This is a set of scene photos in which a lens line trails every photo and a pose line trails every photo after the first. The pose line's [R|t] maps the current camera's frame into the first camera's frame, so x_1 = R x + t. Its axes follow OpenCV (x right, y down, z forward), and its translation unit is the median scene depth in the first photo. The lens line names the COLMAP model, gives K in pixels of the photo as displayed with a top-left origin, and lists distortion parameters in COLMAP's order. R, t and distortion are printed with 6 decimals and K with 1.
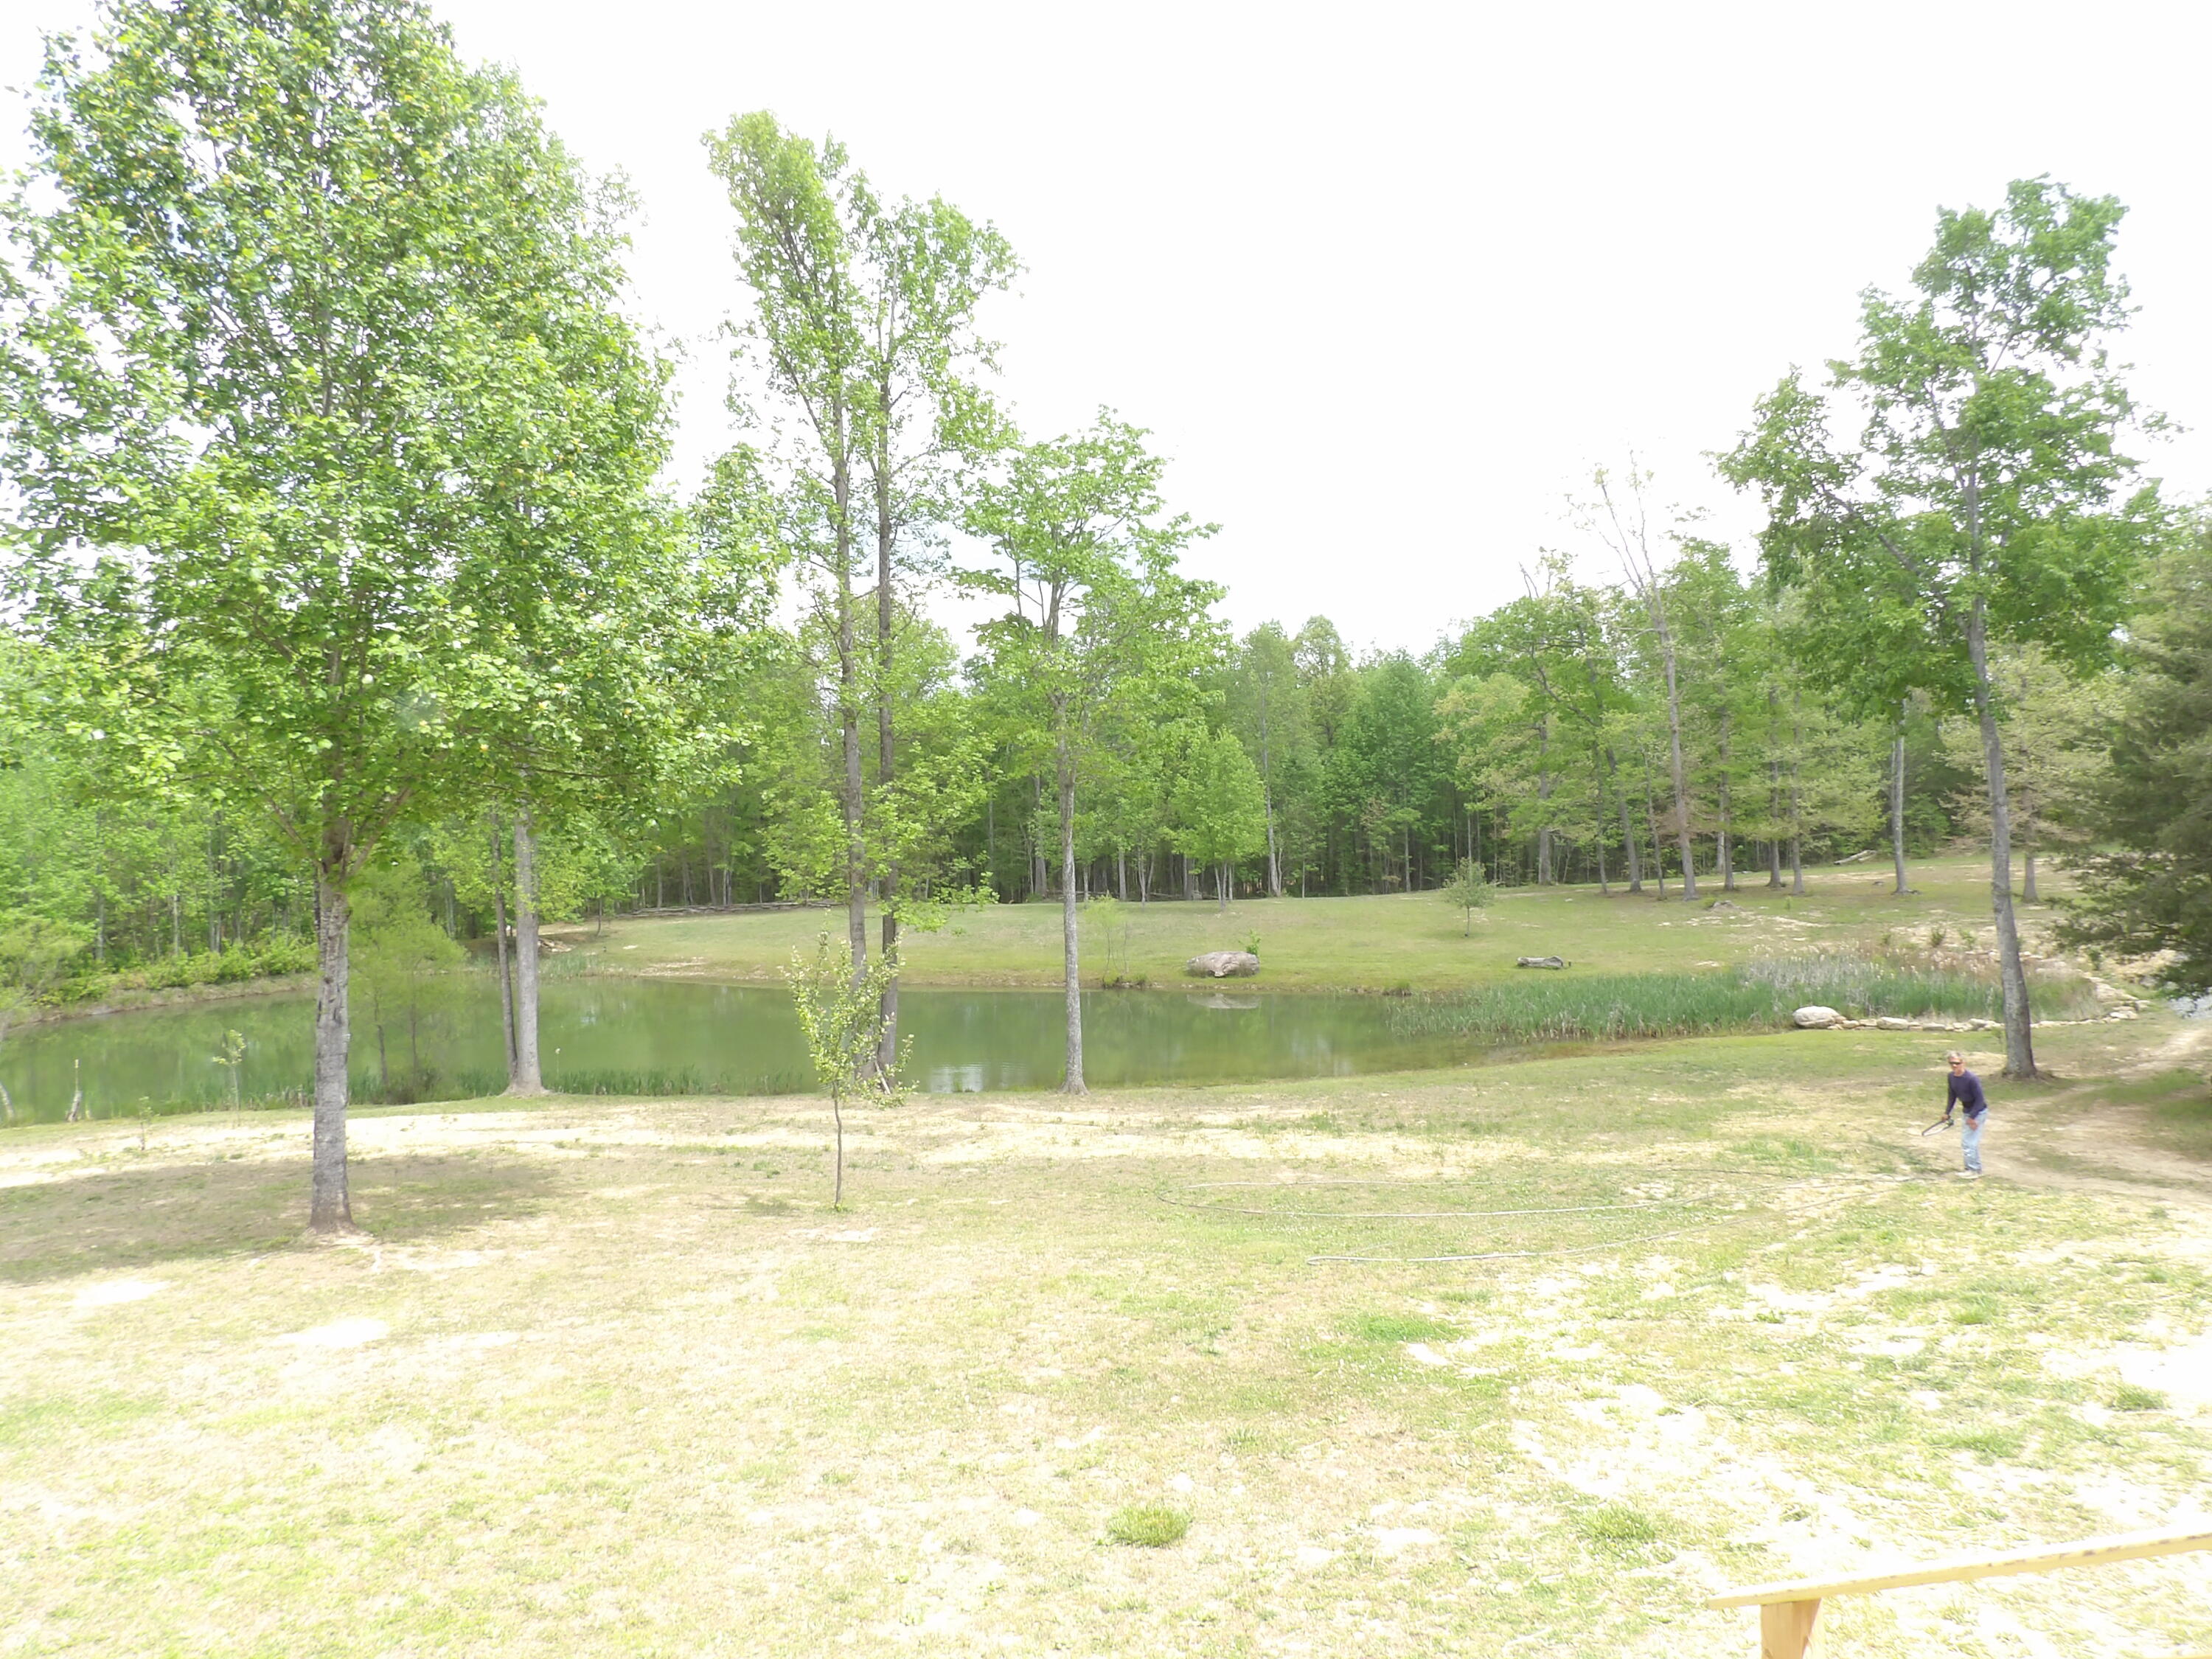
lens RADIAL K [[1570.2, 0, 1091.8], [0, 1570.2, 821.0], [0, 0, 1]] dist [-0.042478, 0.045919]
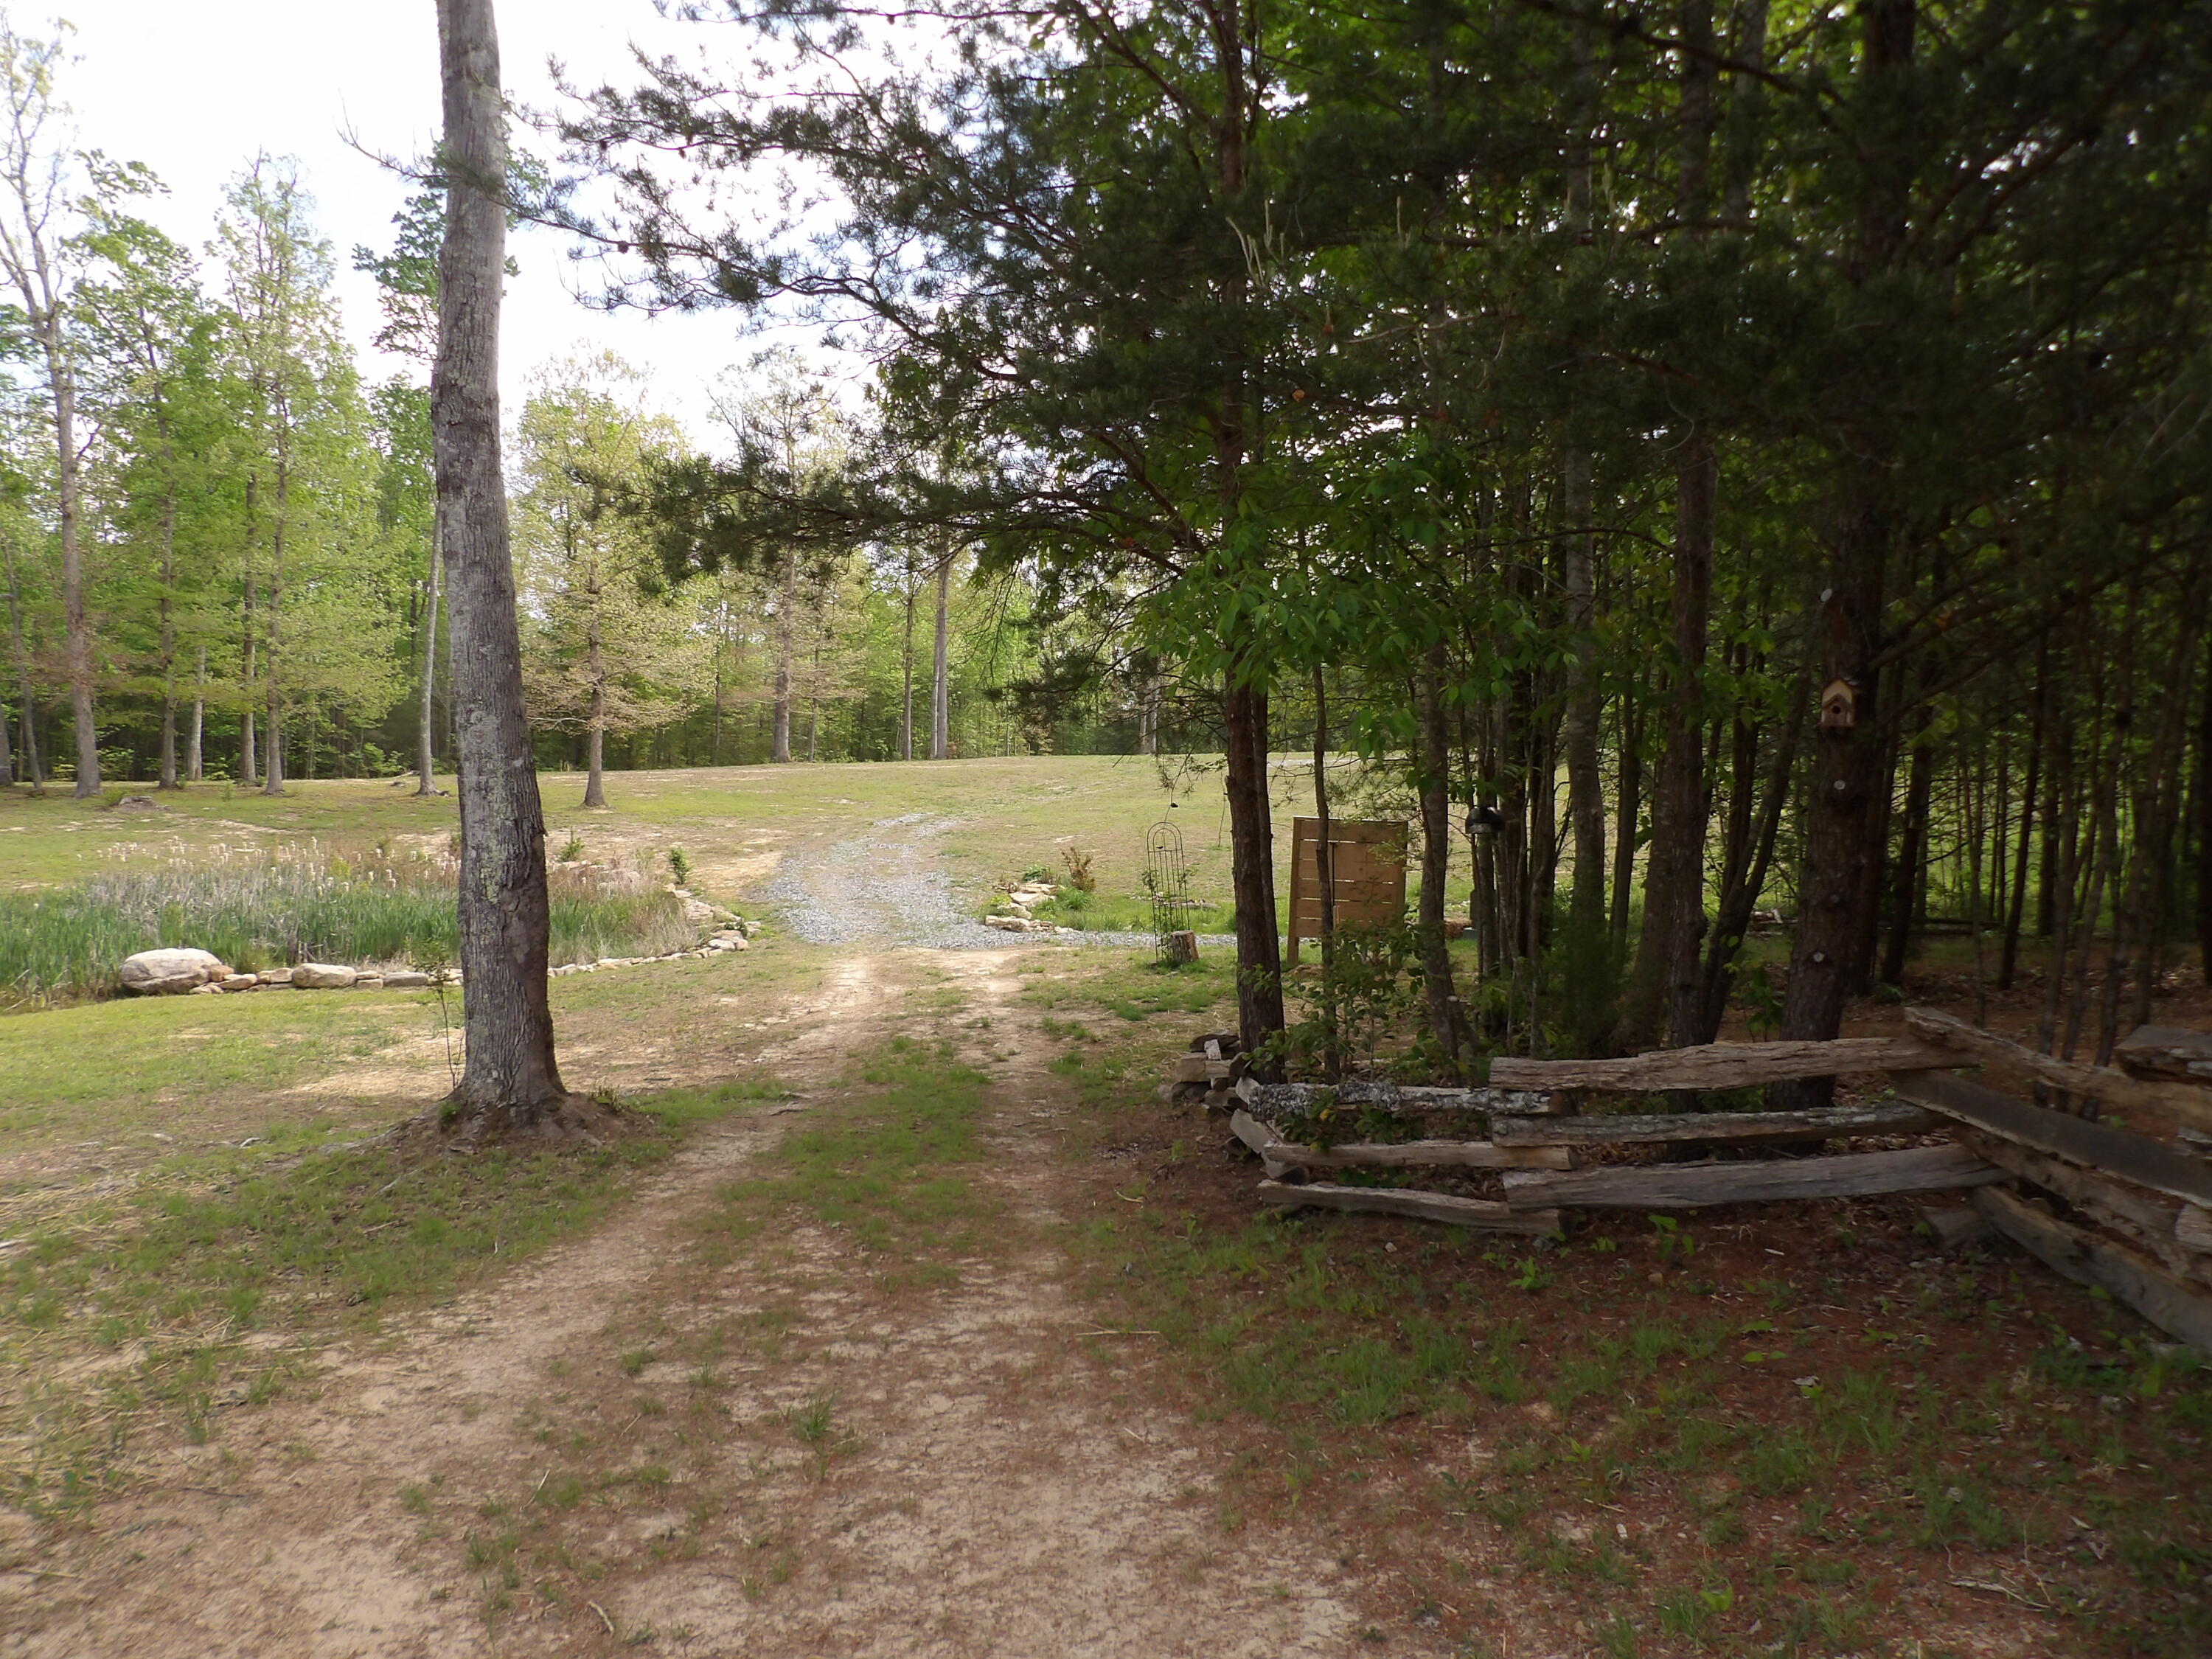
lens RADIAL K [[1570.2, 0, 1104.6], [0, 1570.2, 833.5], [0, 0, 1]] dist [-0.042478, 0.045919]
pose [[0.656760, 0.024870, 0.753689, 0.439574], [-0.043229, 0.999054, 0.004703, 0.104797], [-0.752860, -0.035670, 0.657214, 0.714071]]
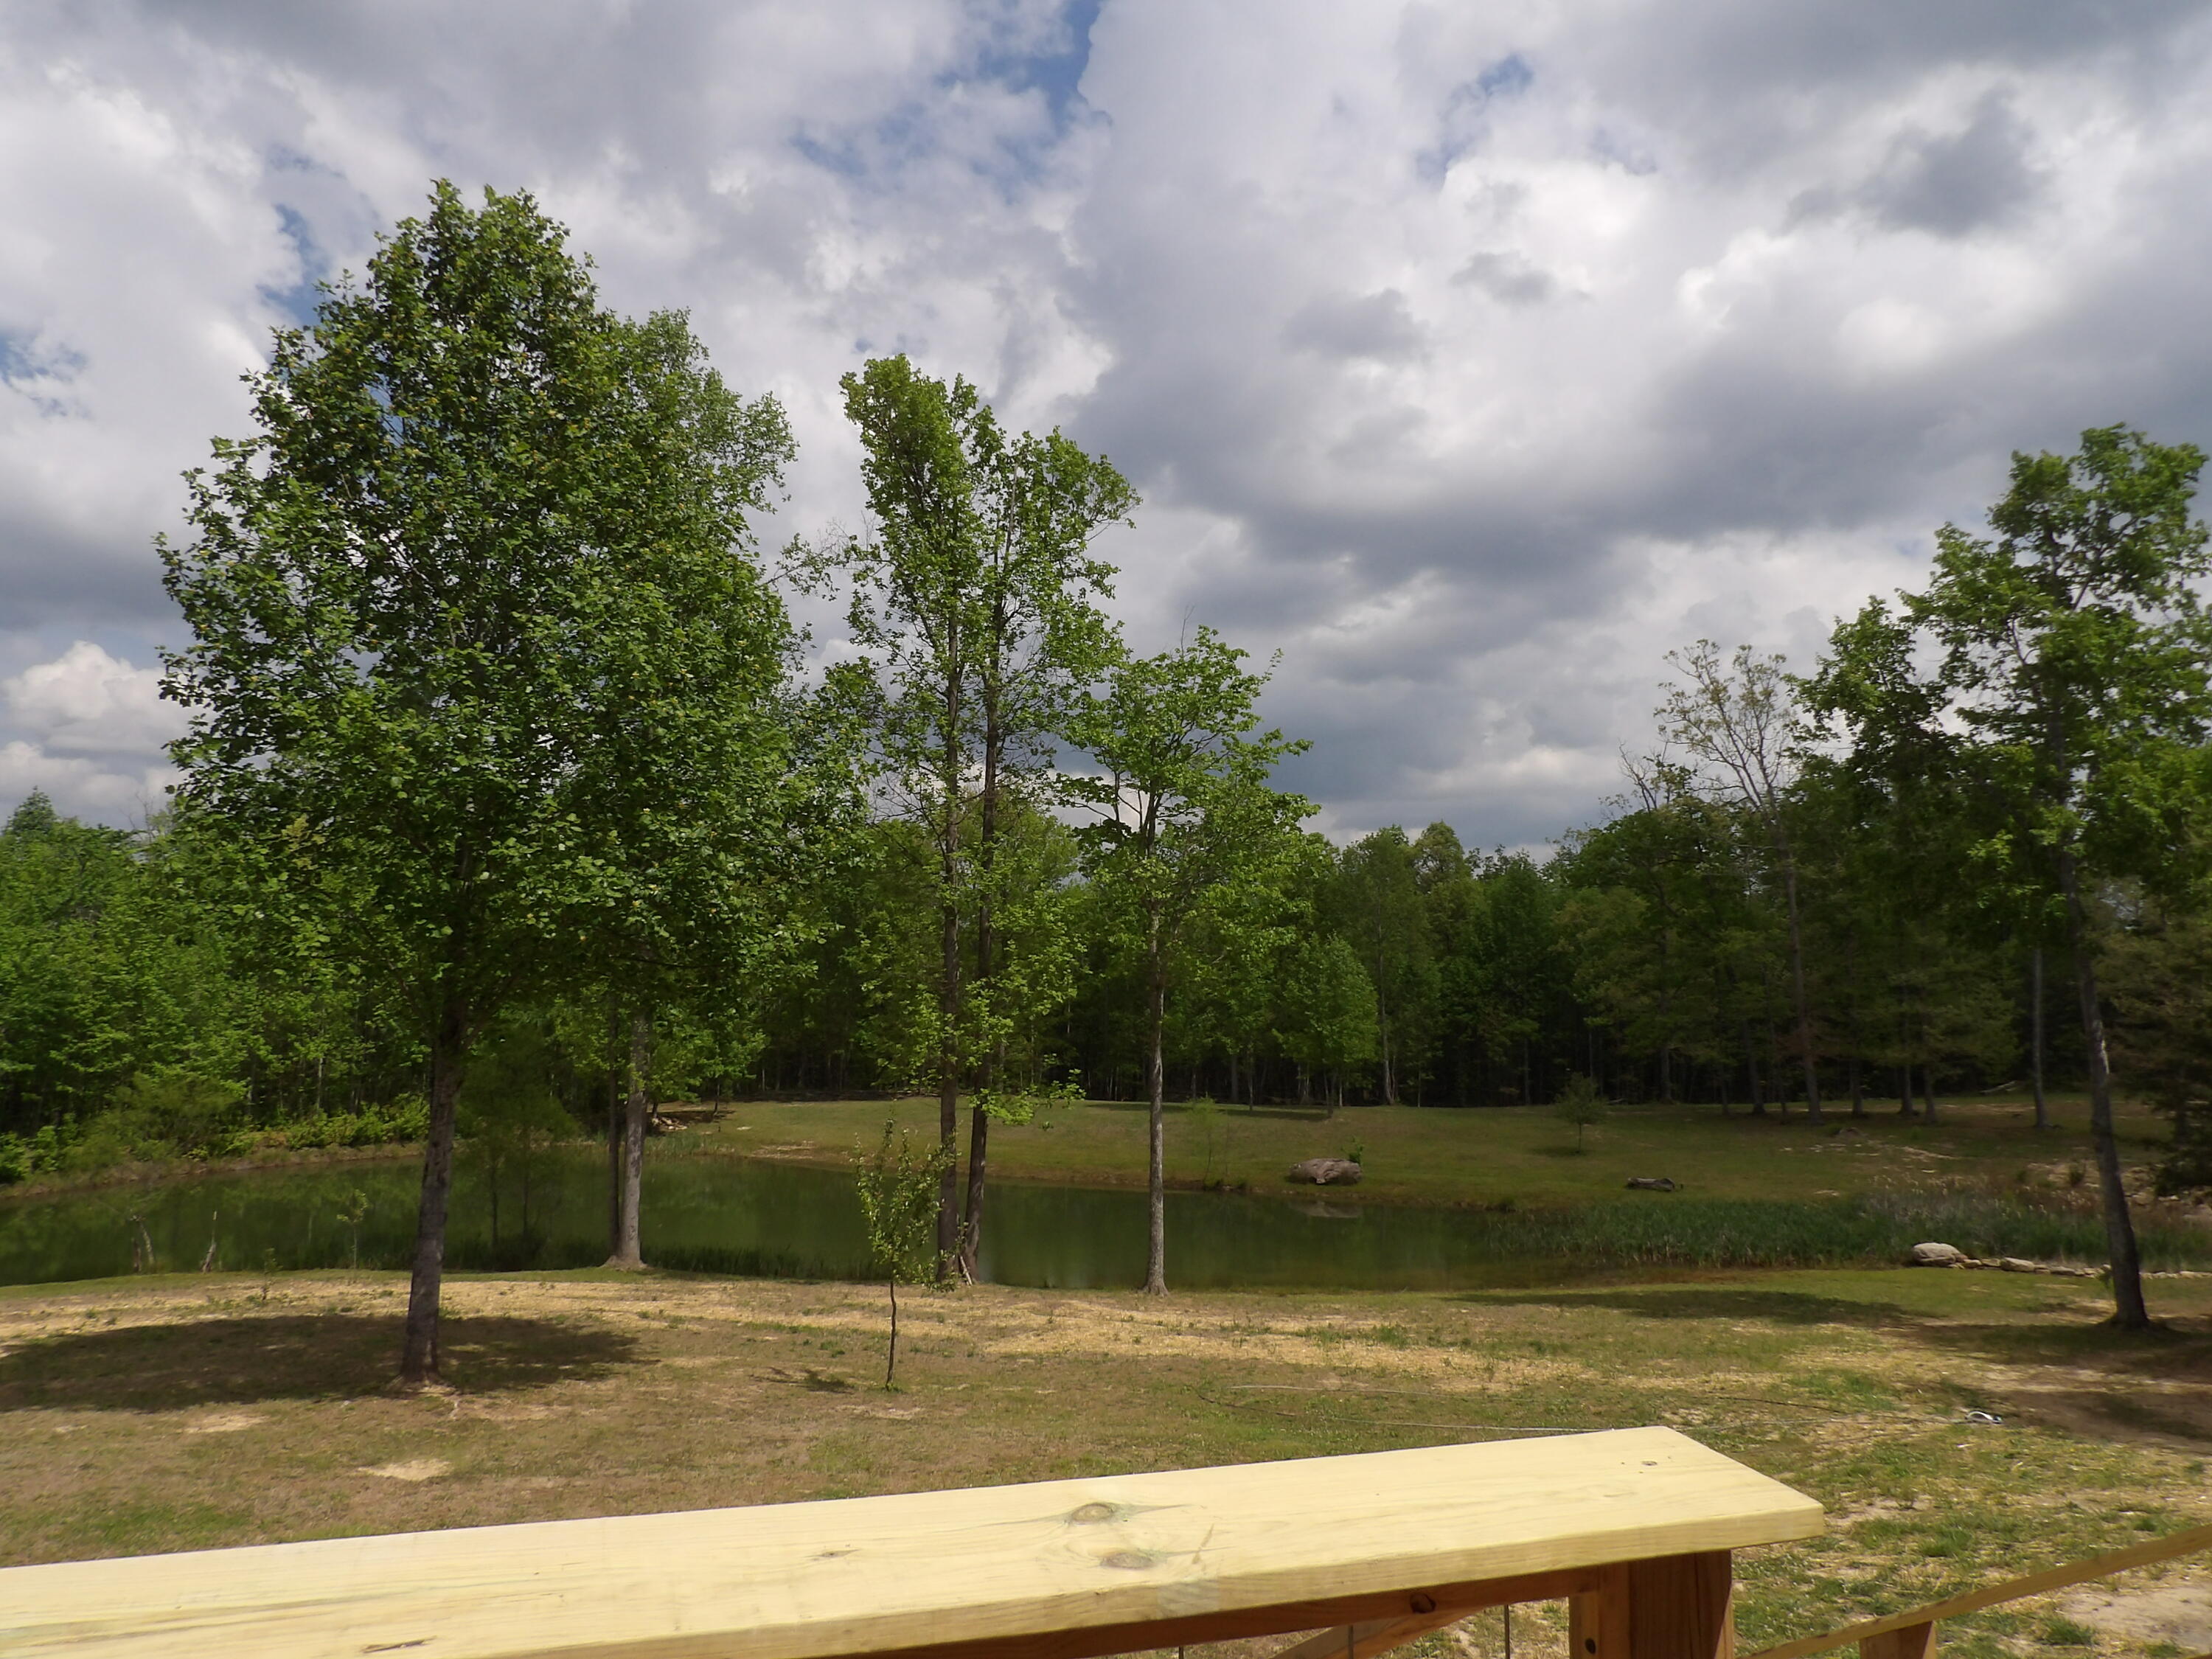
lens RADIAL K [[1570.2, 0, 1093.1], [0, 1570.2, 822.6], [0, 0, 1]] dist [-0.042478, 0.045919]
pose [[0.996066, 0.027584, -0.084208, 0.028852], [-0.037762, 0.991839, -0.121775, -0.003069], [0.080162, 0.124475, 0.988979, -0.039112]]
